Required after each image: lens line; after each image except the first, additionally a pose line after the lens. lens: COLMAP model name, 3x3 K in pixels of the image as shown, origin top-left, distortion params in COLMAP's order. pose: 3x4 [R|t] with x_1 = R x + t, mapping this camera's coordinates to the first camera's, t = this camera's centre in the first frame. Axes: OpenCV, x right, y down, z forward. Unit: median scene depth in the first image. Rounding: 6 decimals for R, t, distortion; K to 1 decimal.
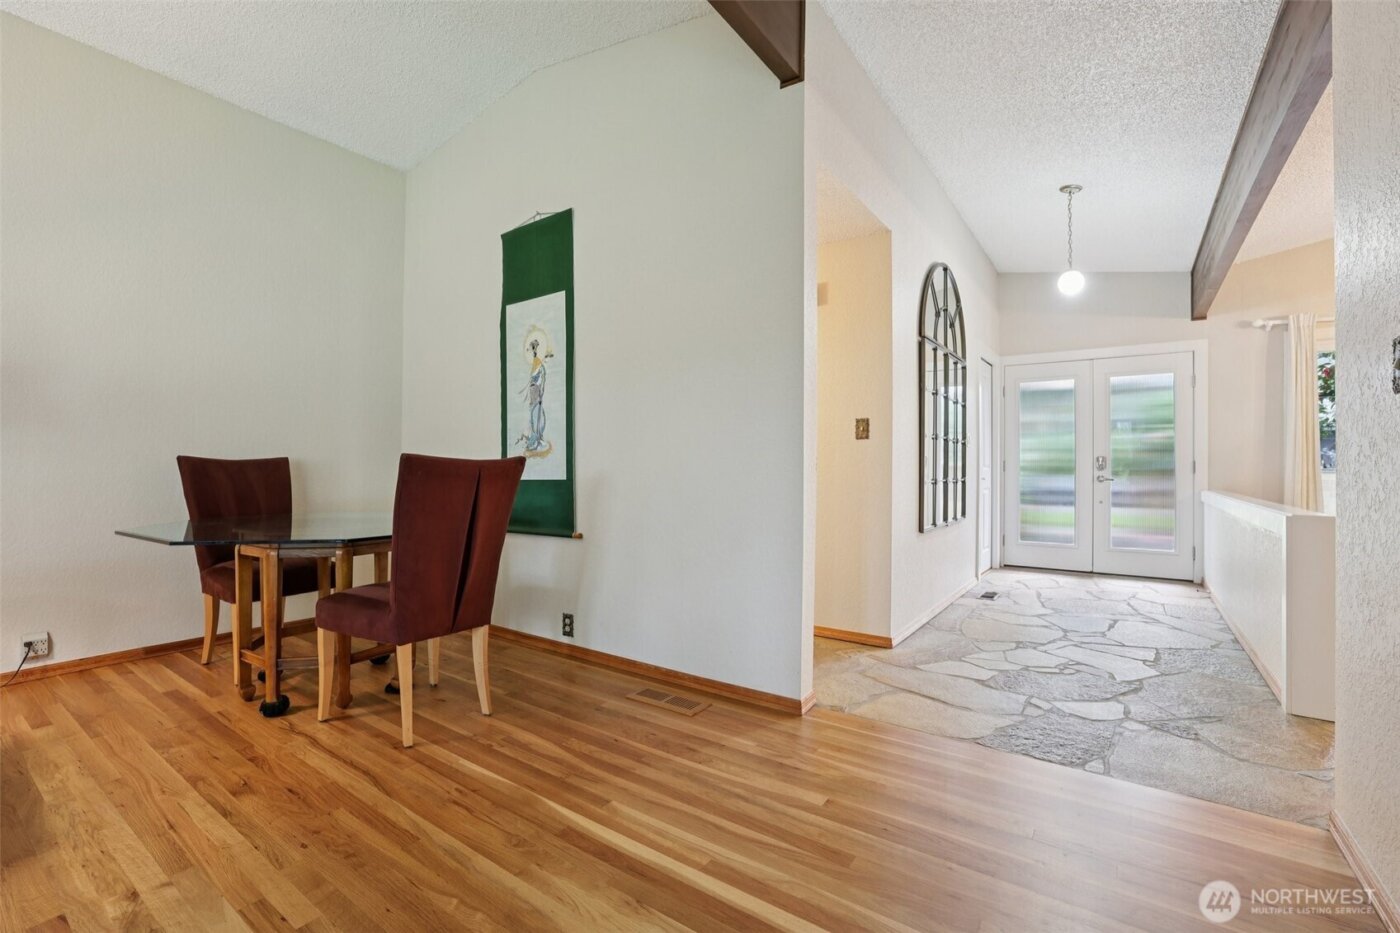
lens RADIAL K [[614.1, 0, 699.4], [0, 614.1, 466.9], [0, 0, 1]] dist [-0.043780, 0.015943]
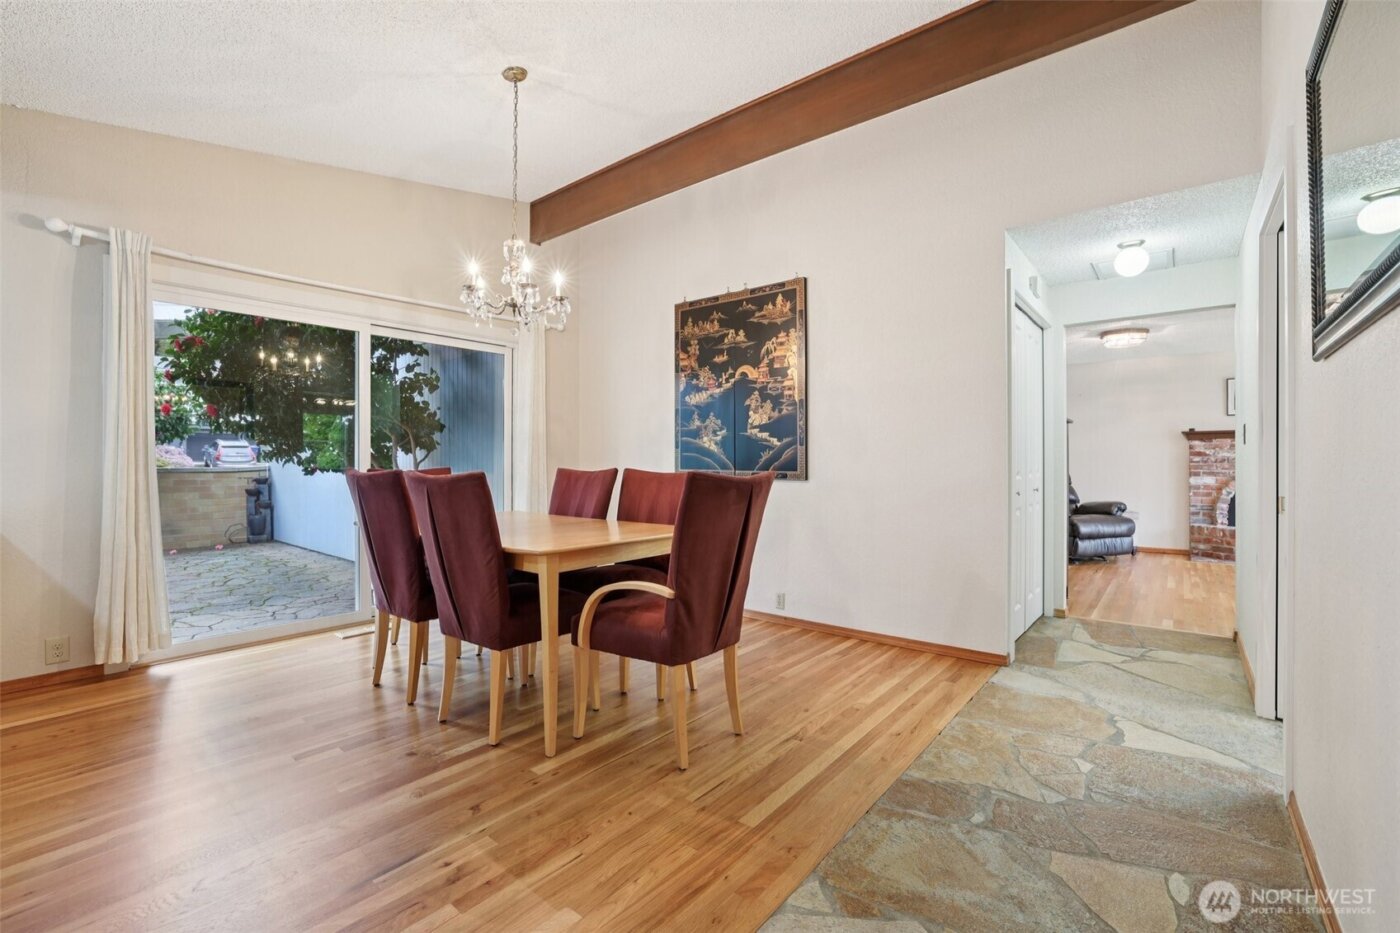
lens RADIAL K [[614.1, 0, 678.1], [0, 614.1, 464.7], [0, 0, 1]] dist [-0.043780, 0.015943]
pose [[0.098626, -0.006537, 0.995103, 0.436232], [0.000752, 0.999979, 0.006494, -0.014484], [-0.995124, 0.000108, 0.098629, 0.360073]]
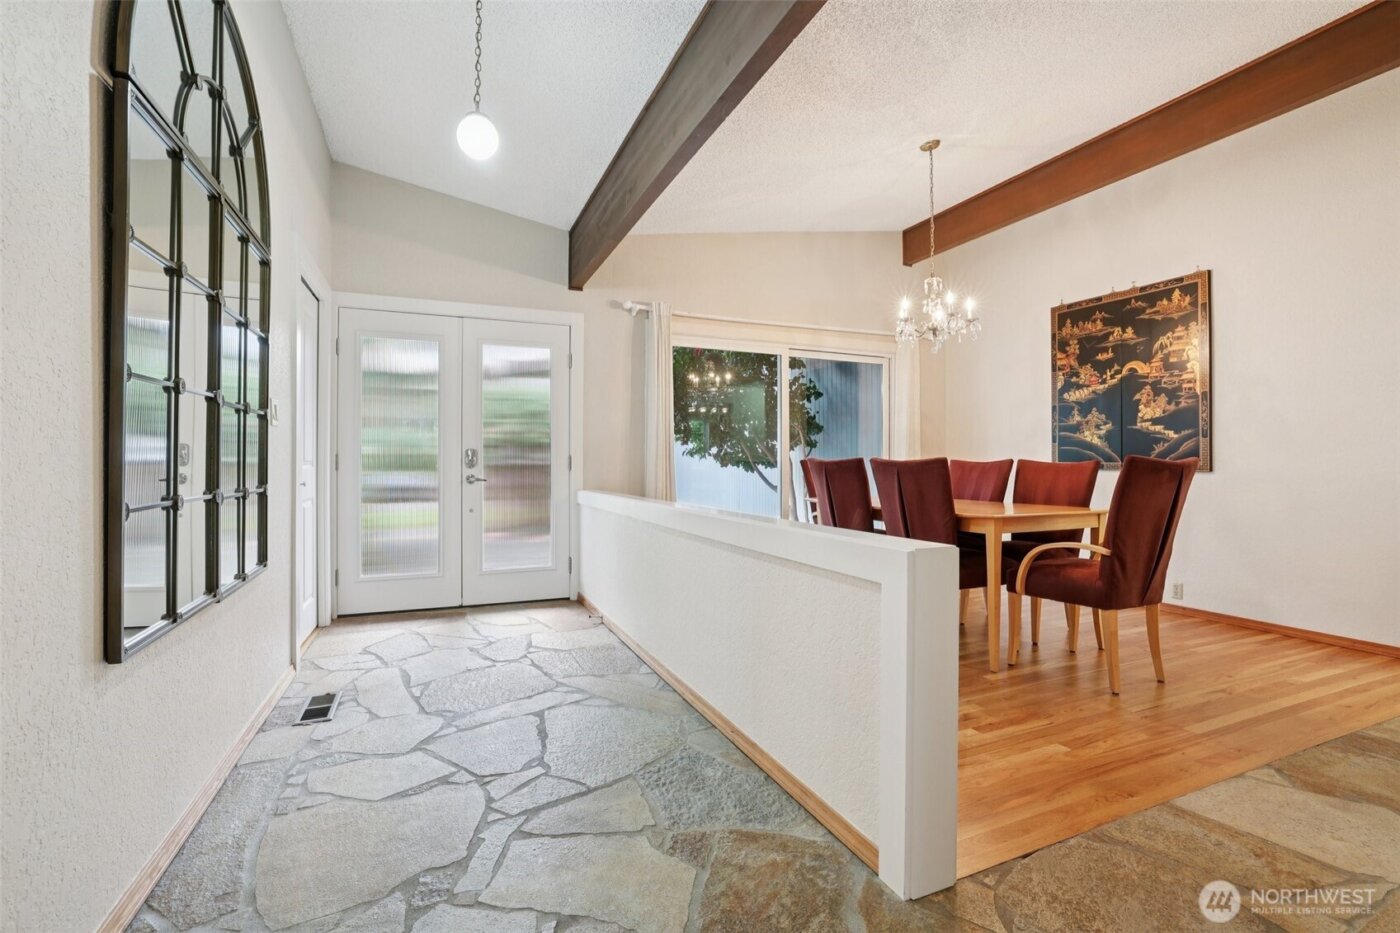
lens RADIAL K [[614.1, 0, 684.8], [0, 614.1, 462.2], [0, 0, 1]] dist [-0.043780, 0.015943]
pose [[0.534791, -0.000670, 0.844984, 0.199527], [0.000539, 1.000000, 0.000451, -0.001472], [-0.844984, 0.000214, 0.534791, 0.440606]]
